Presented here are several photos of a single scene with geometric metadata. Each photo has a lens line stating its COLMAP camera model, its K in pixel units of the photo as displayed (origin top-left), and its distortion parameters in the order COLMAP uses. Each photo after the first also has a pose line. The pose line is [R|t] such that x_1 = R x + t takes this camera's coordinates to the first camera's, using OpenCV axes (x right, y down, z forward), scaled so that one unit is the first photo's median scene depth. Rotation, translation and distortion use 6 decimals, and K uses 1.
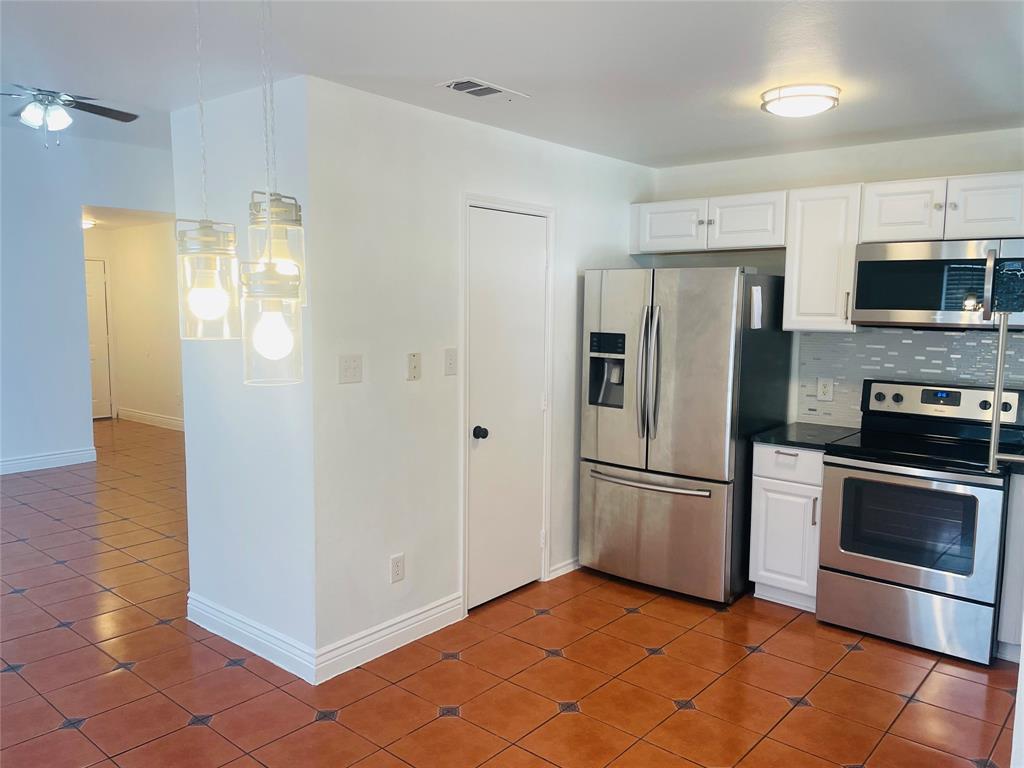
lens RADIAL K [[775.5, 0, 511.4], [0, 775.5, 385.5], [0, 0, 1]] dist [0.038872, -0.029989]
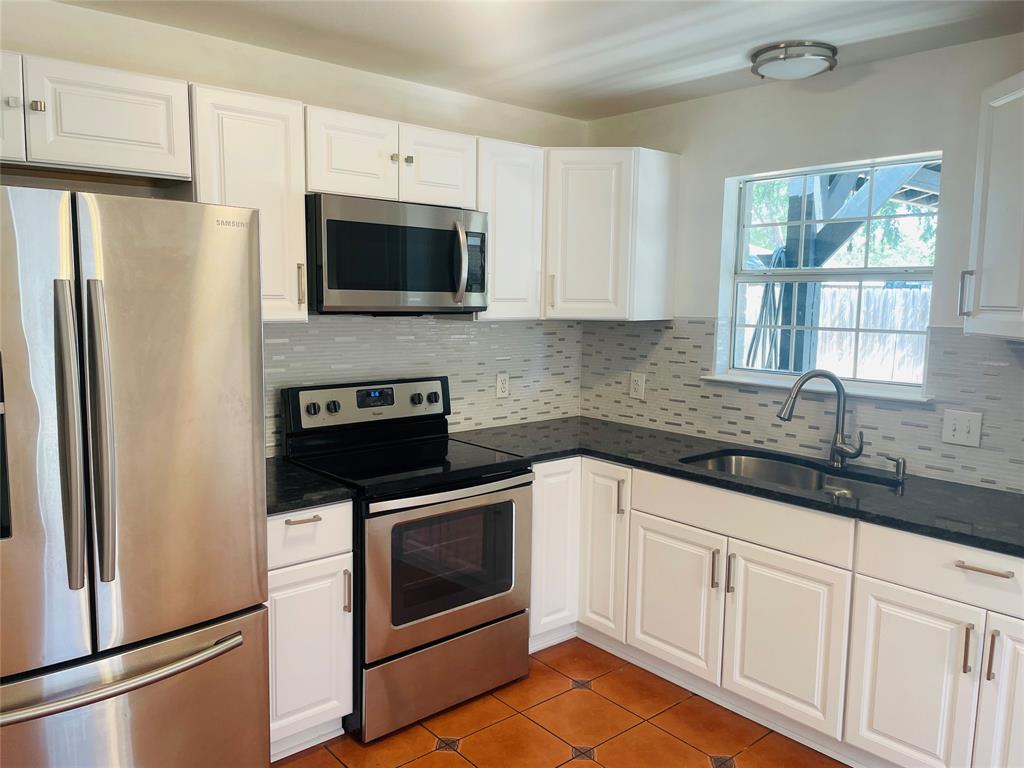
lens RADIAL K [[775.5, 0, 517.1], [0, 775.5, 385.1], [0, 0, 1]] dist [0.038872, -0.029989]
pose [[0.154623, -0.123651, 0.980205, -0.214952], [0.095525, 0.989360, 0.109737, -0.071024], [-0.983345, 0.076667, 0.164789, 0.711520]]
